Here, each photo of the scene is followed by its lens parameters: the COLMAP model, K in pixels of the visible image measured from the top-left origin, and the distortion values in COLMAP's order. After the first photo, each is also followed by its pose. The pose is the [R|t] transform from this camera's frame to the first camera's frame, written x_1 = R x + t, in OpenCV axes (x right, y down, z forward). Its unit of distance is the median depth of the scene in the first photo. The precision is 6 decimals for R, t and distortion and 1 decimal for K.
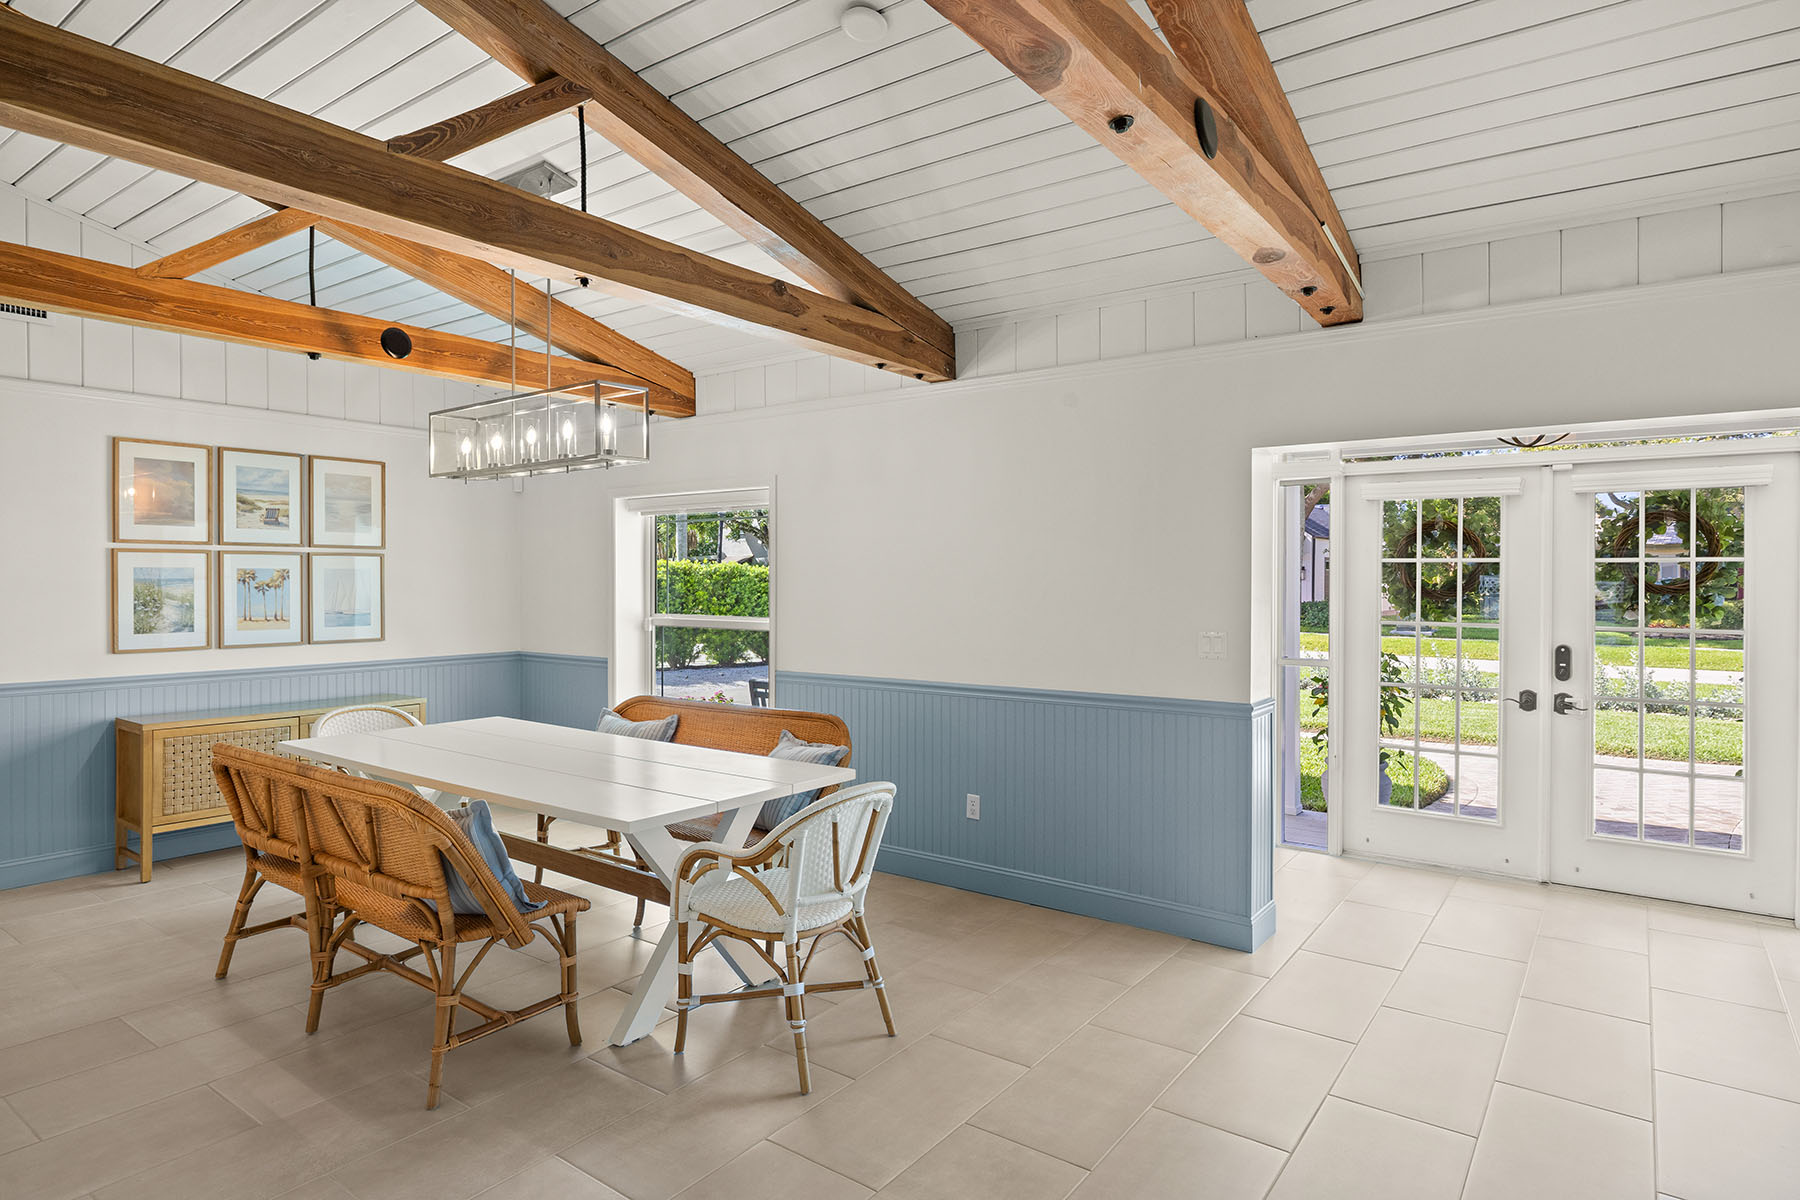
lens RADIAL K [[1000.7, 0, 902.7], [0, 1000.7, 590.8], [0, 0, 1]] dist [-0.000528, 0.000046]
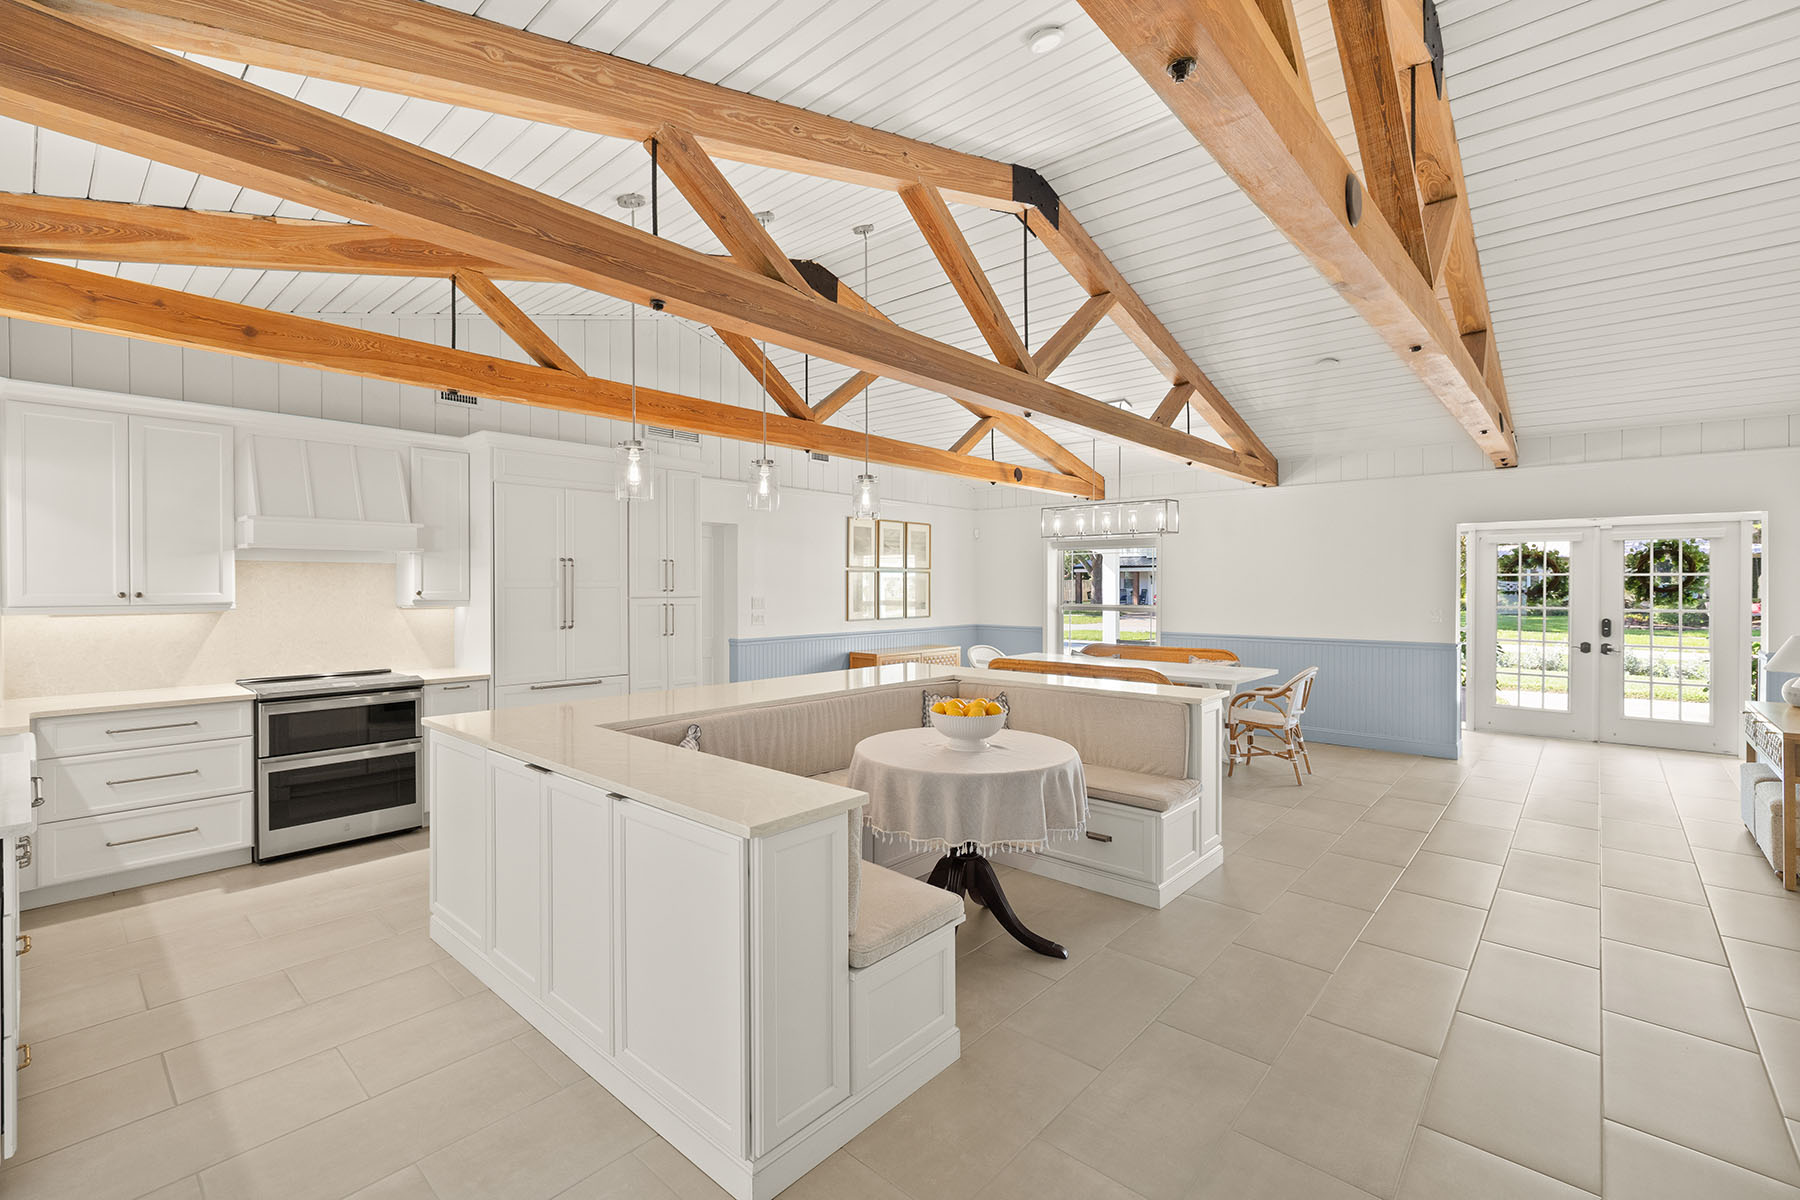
lens RADIAL K [[780.7, 0, 902.9], [0, 780.7, 590.1], [0, 0, 1]] dist [0.003907, 0.000304]
pose [[0.995826, -0.000388, -0.091275, -0.541420], [0.000027, 0.999992, -0.003957, 0.004935], [0.091276, 0.003938, 0.995818, -0.616503]]
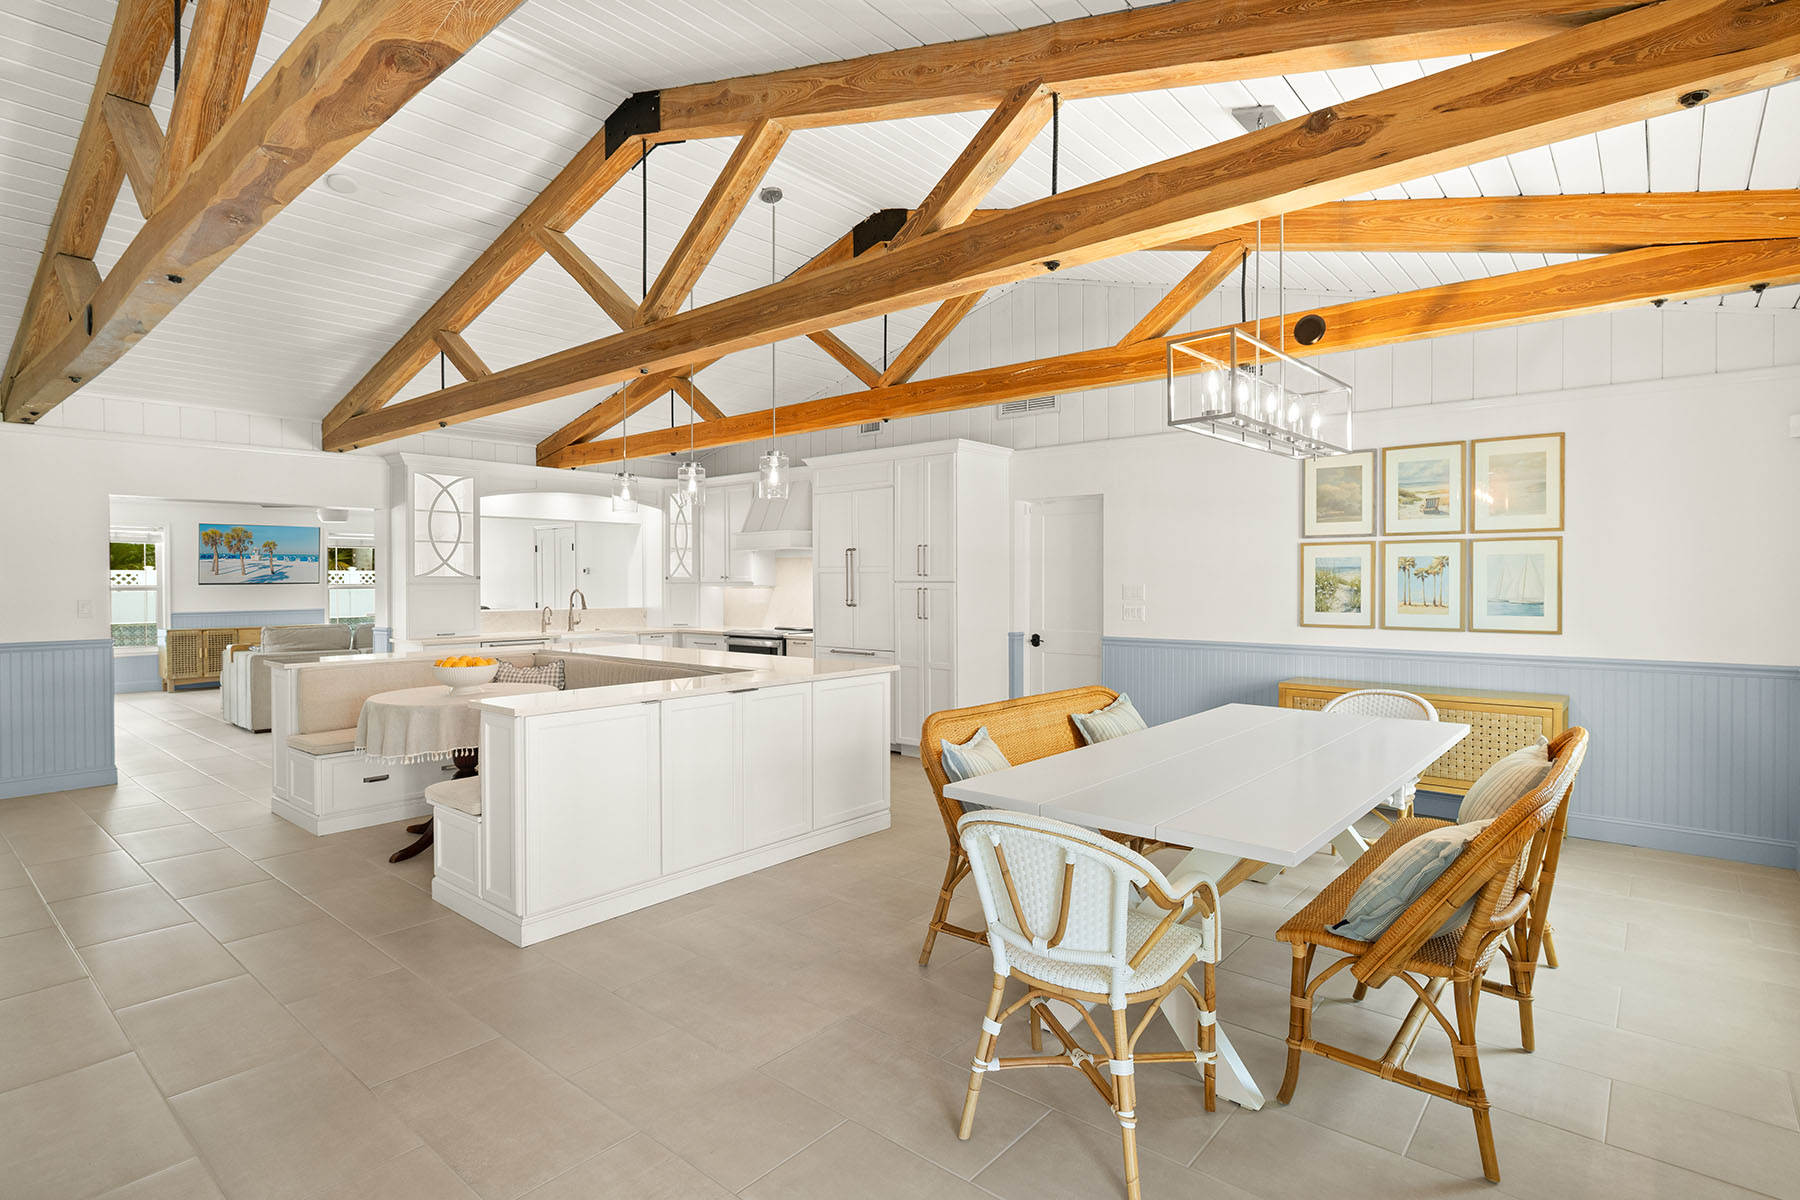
lens RADIAL K [[903.0, 0, 899.5], [0, 903.0, 590.4], [0, 0, 1]] dist [-0.004728, 0.000235]
pose [[-0.070763, 0.011923, -0.997422, 0.394548], [-0.008615, 0.999884, 0.012564, 0.007402], [0.997456, 0.009482, -0.070652, 0.589686]]
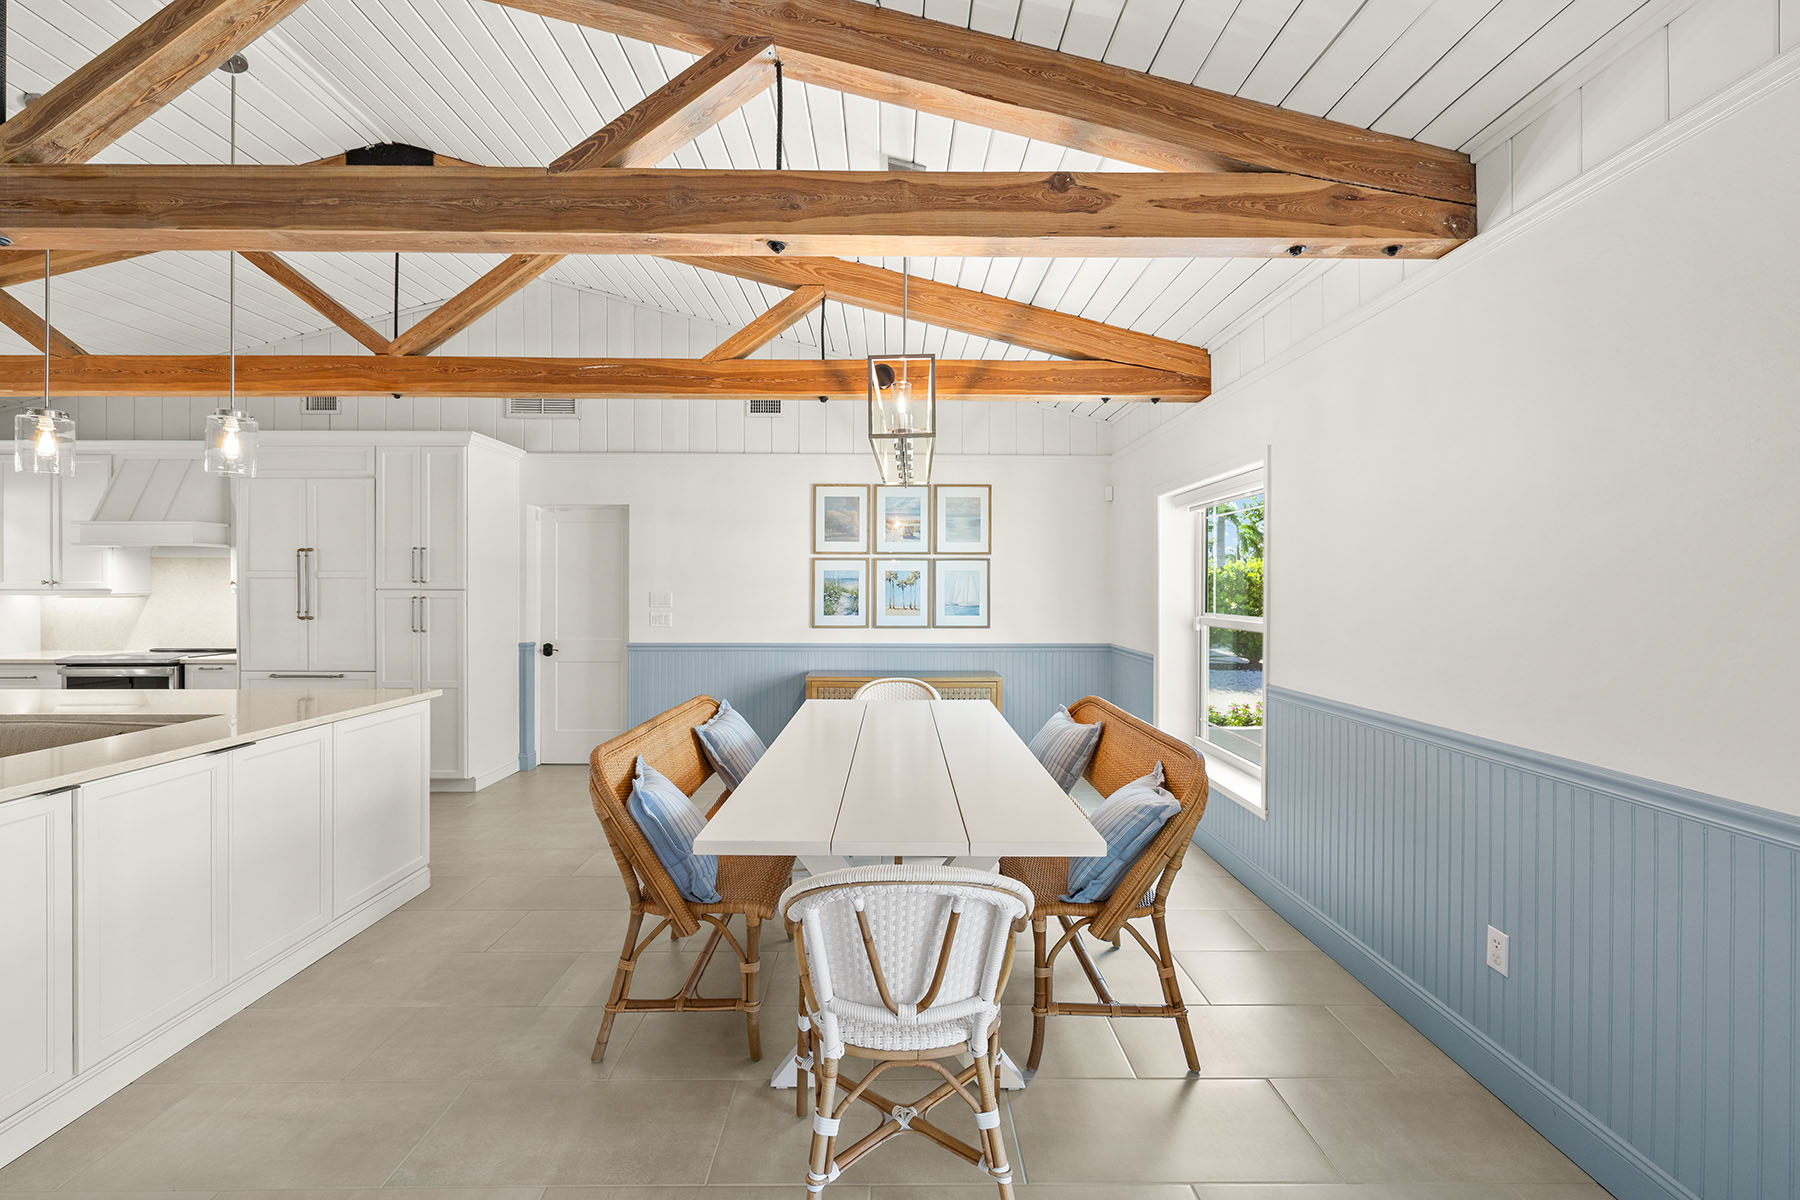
lens RADIAL K [[754.0, 0, 901.2], [0, 754.0, 589.7], [0, 0, 1]] dist [-0.000550, -0.000093]
pose [[0.602110, 0.002867, -0.798408, 0.203897], [-0.010456, 0.999936, -0.004294, 0.009075], [0.798345, 0.010934, 0.602101, 0.433437]]
